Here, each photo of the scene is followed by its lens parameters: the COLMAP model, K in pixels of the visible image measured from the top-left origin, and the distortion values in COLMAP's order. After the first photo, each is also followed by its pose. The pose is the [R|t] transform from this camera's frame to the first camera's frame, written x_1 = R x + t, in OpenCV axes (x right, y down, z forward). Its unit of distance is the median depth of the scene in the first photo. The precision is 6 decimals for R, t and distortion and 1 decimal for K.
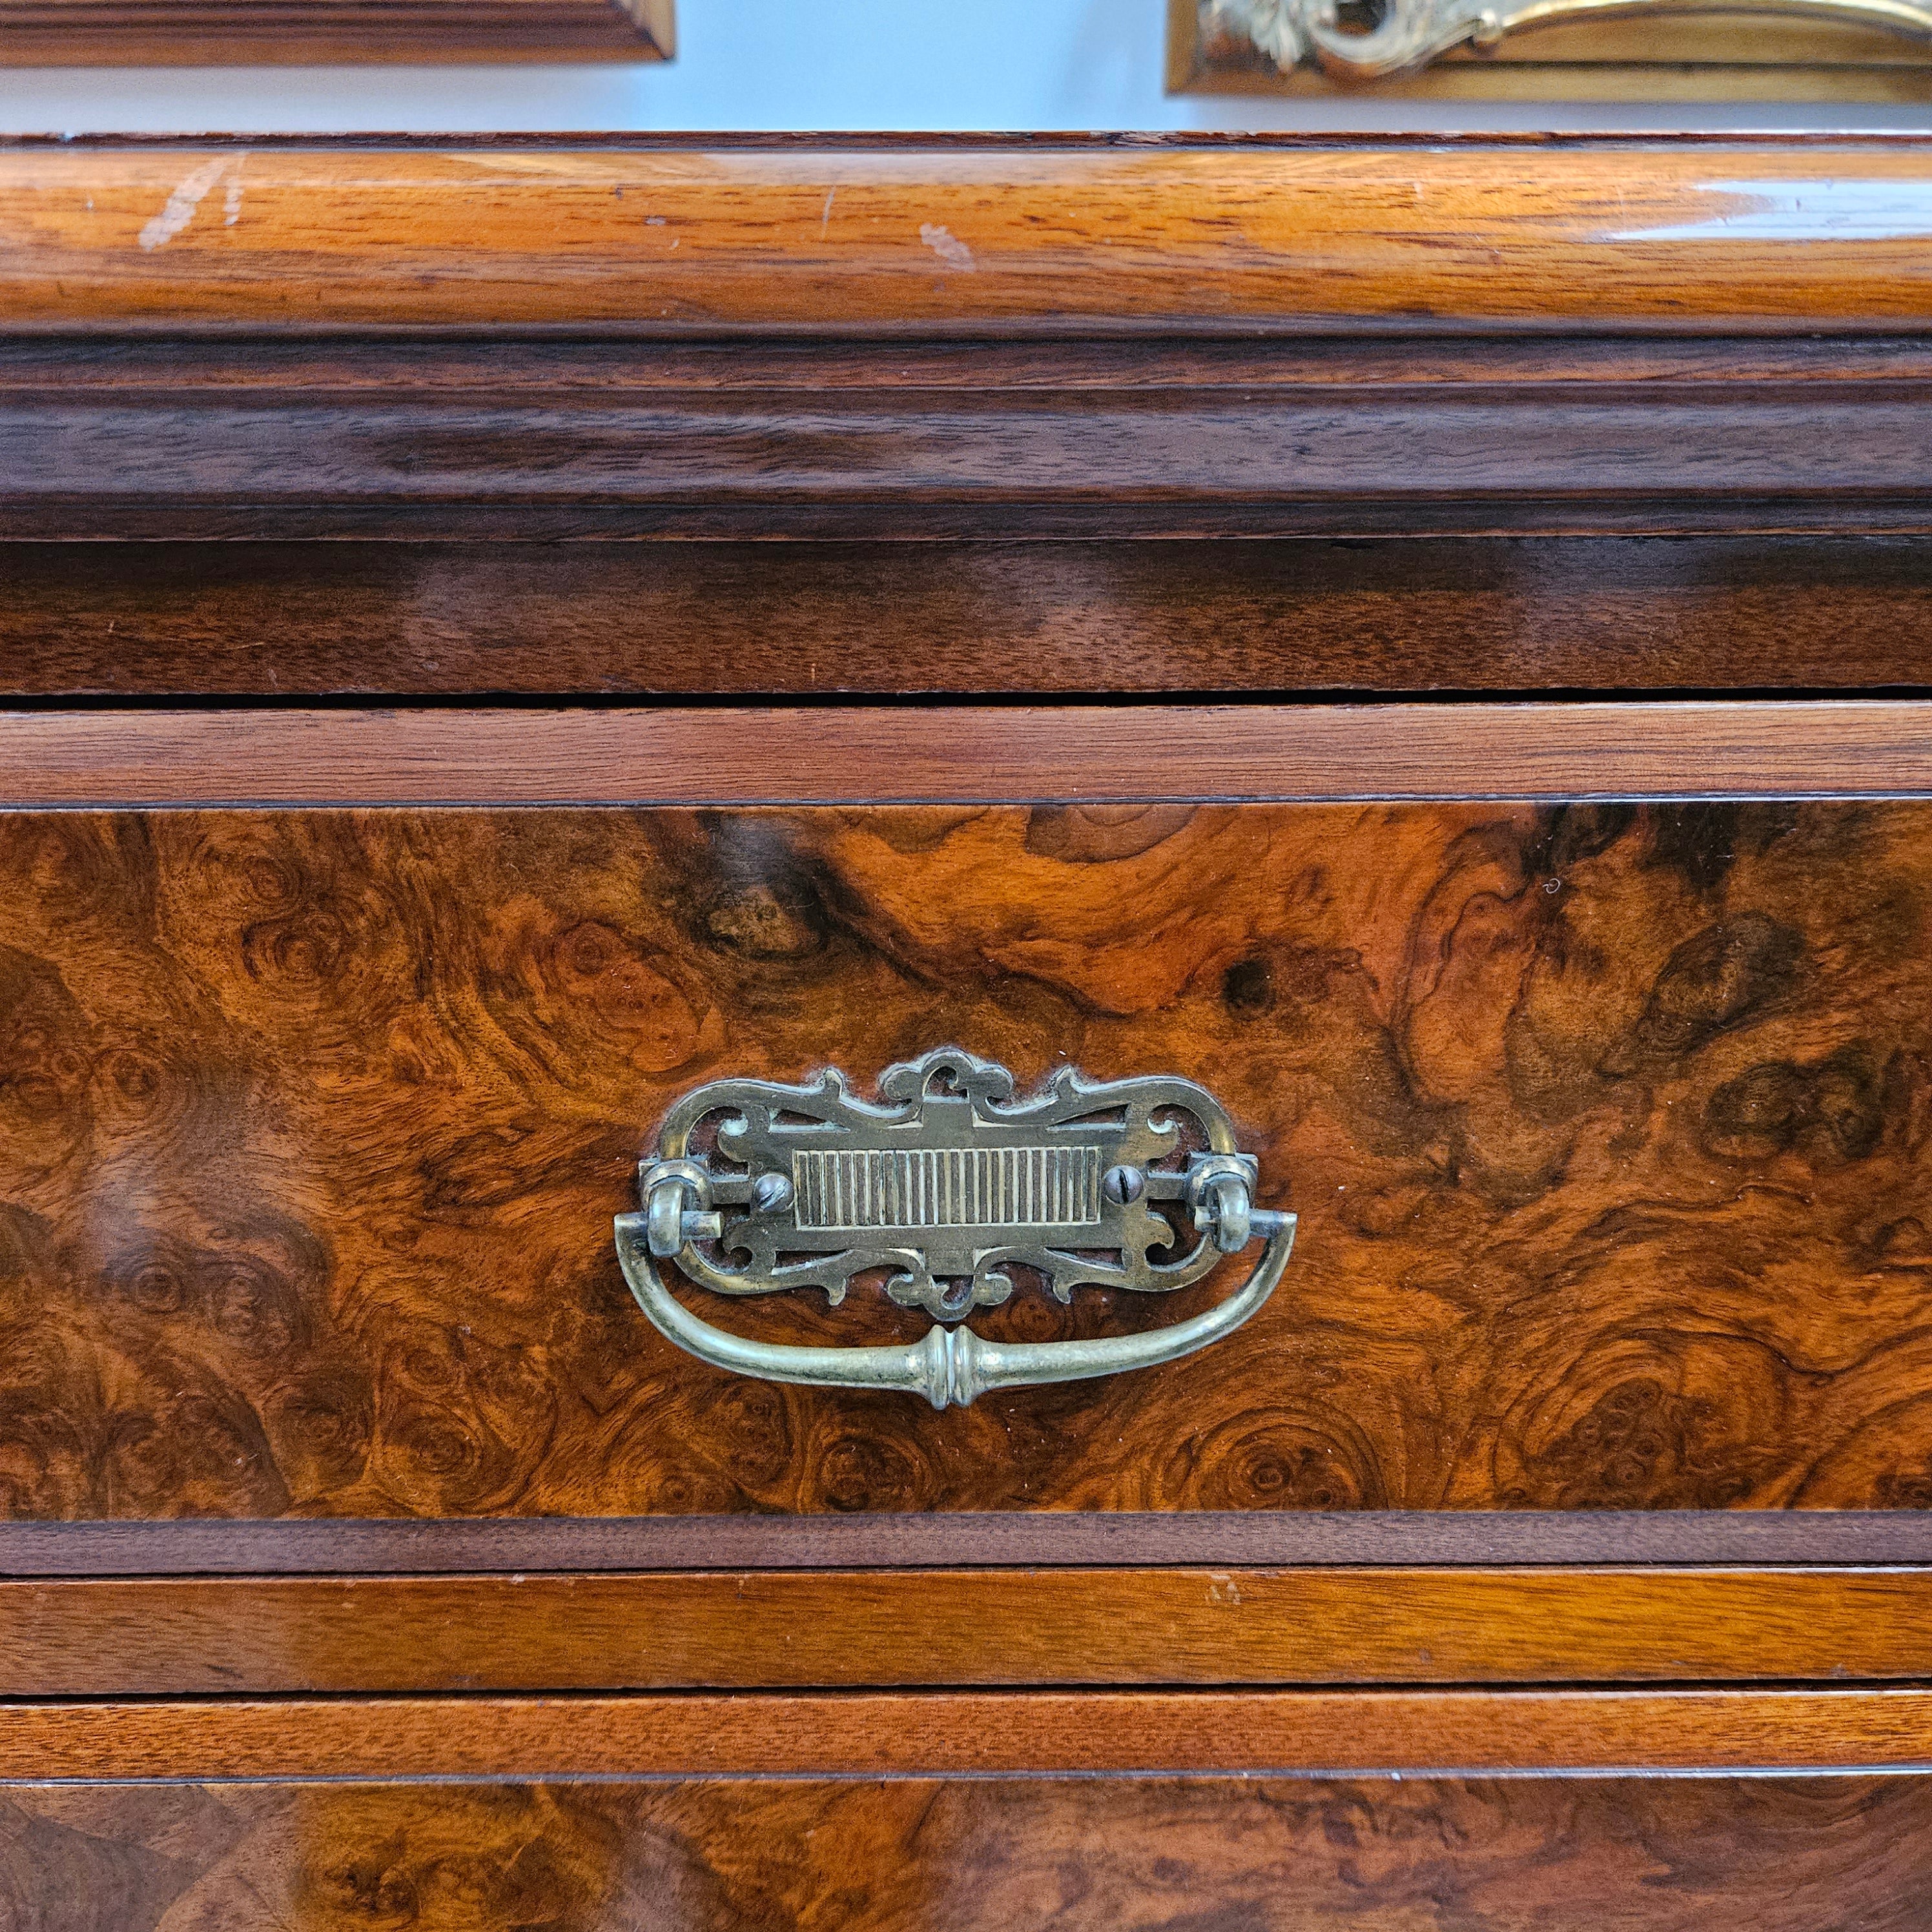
lens RADIAL K [[1739.9, 0, 947.7], [0, 1739.9, 953.7], [0, 0, 1]] dist [0.061740, -0.060245]
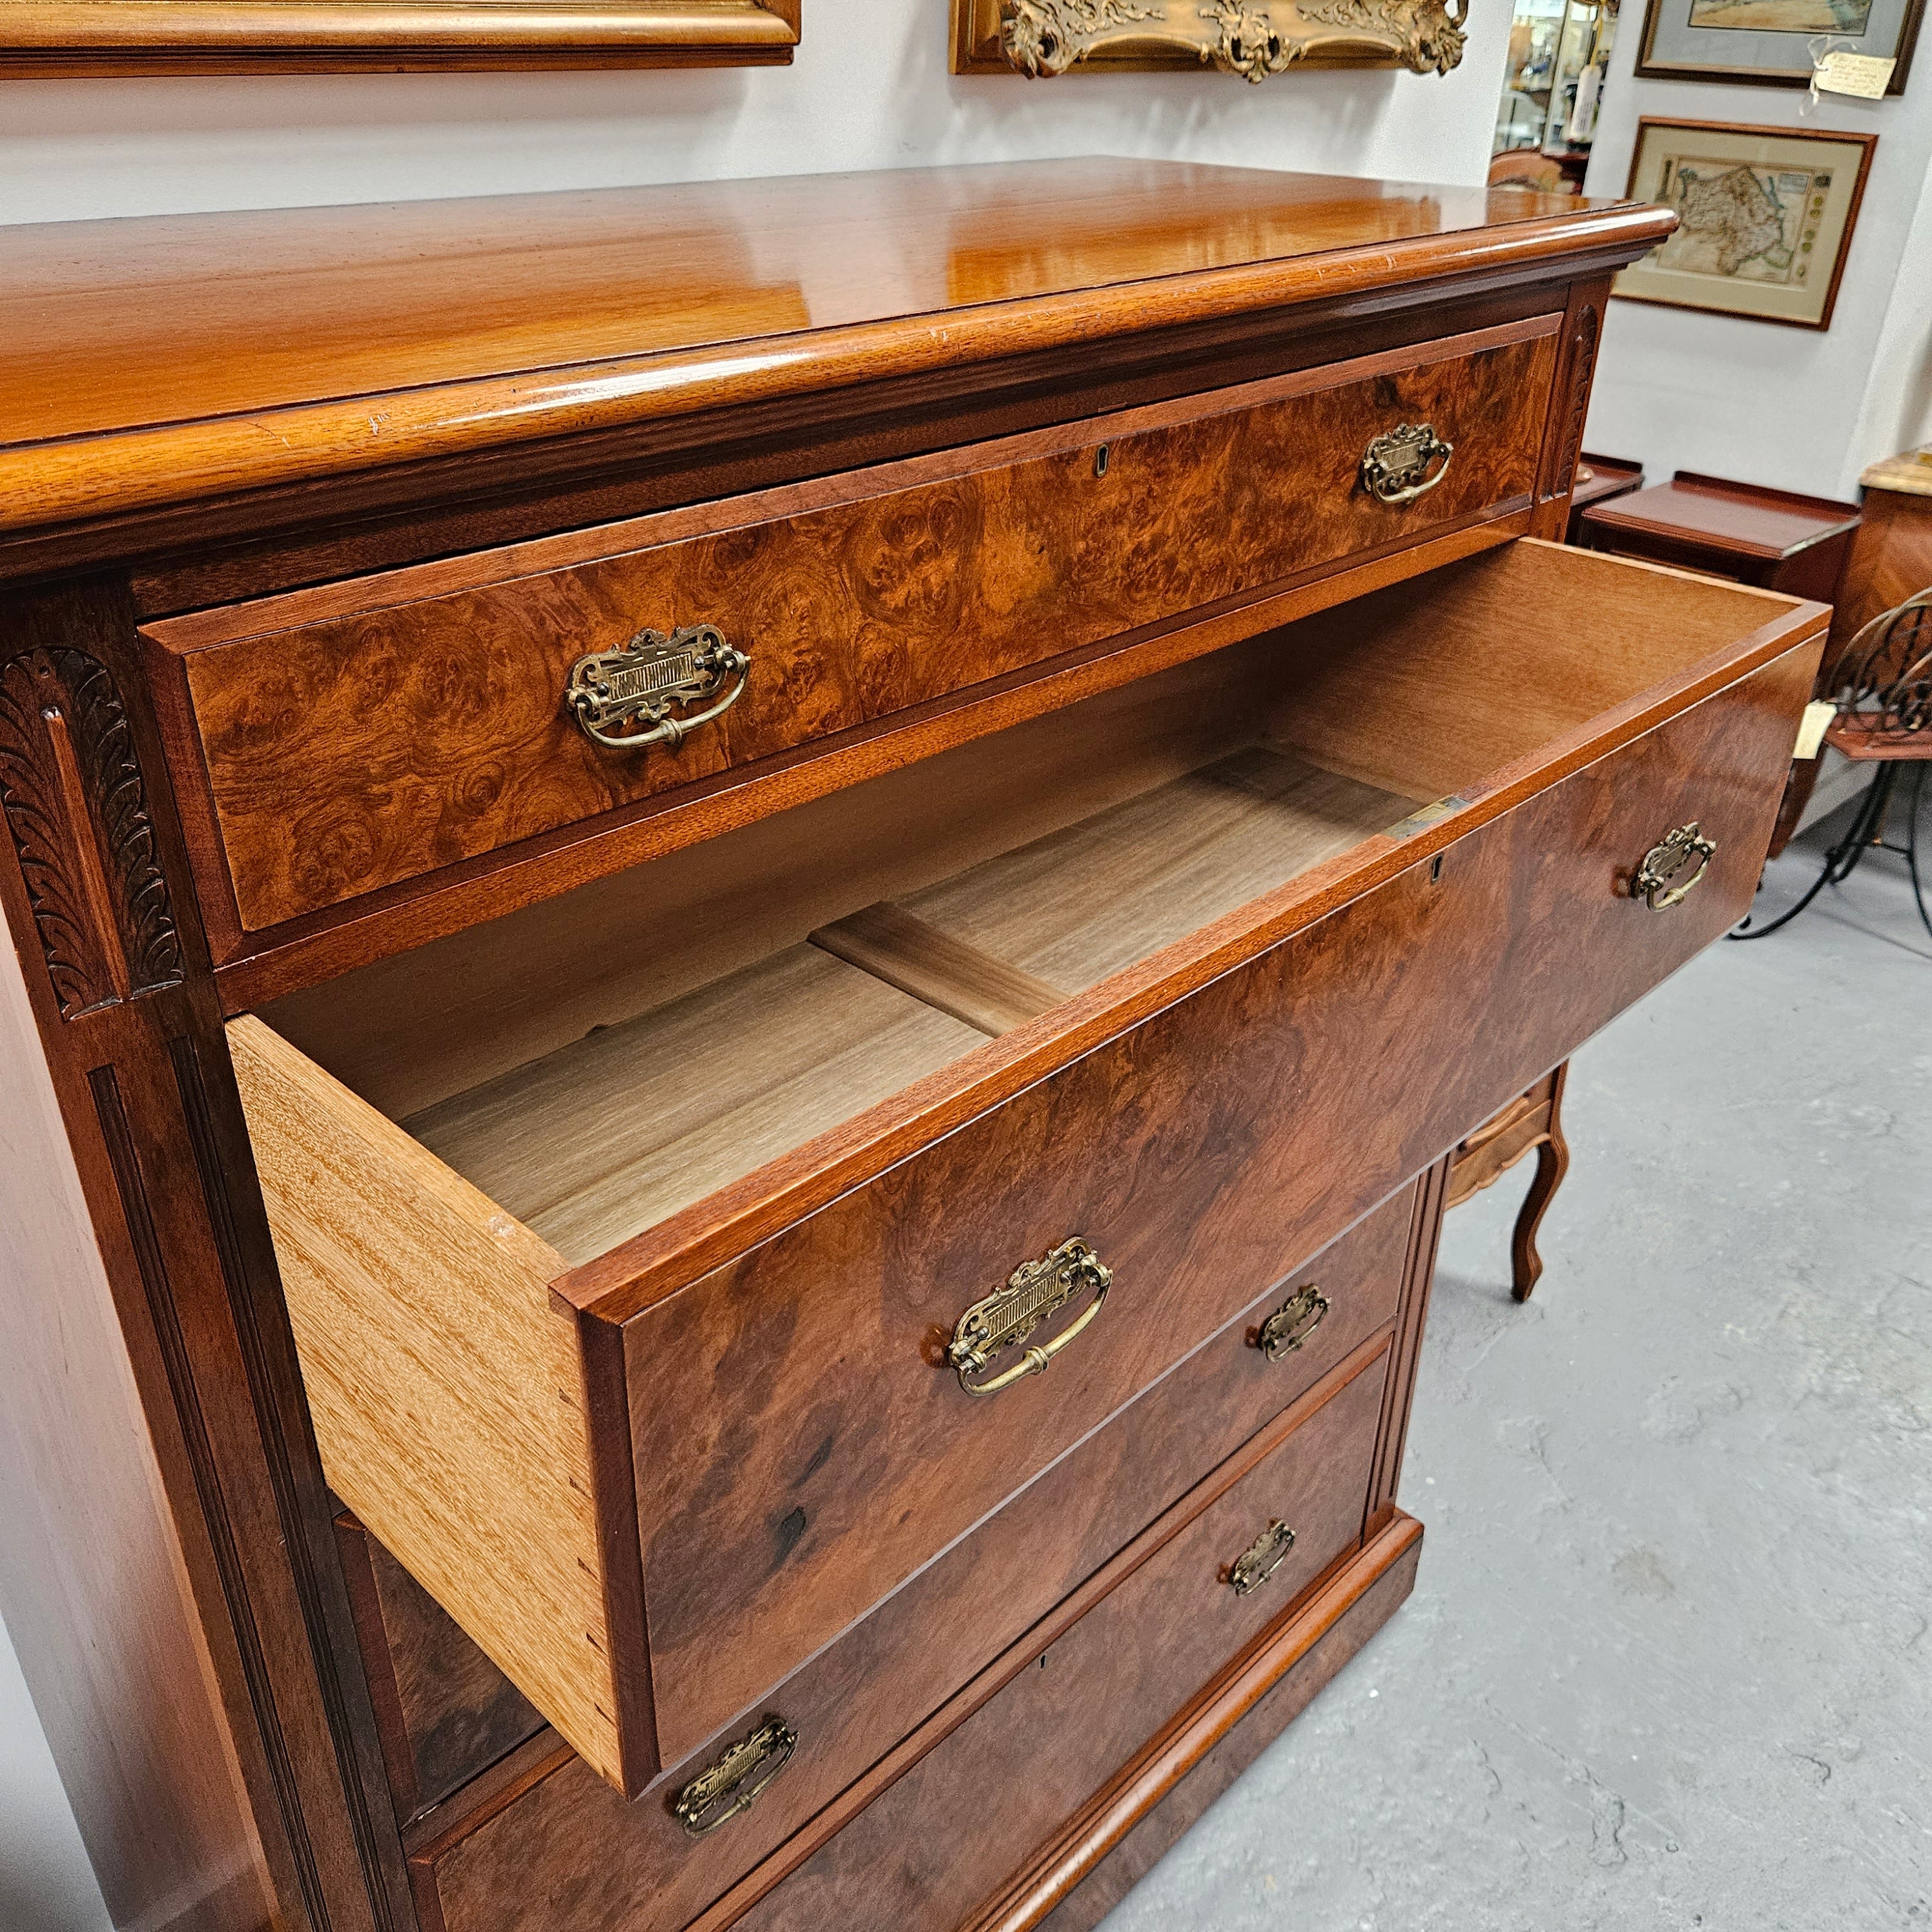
lens RADIAL K [[1739.9, 0, 972.7], [0, 1739.9, 952.9], [0, 0, 1]] dist [0.061740, -0.060245]
pose [[0.707402, -0.330613, 0.624722, -4.033099], [0.214602, 0.942600, 0.255835, -0.056134], [-0.673446, -0.046911, 0.737747, -1.675862]]
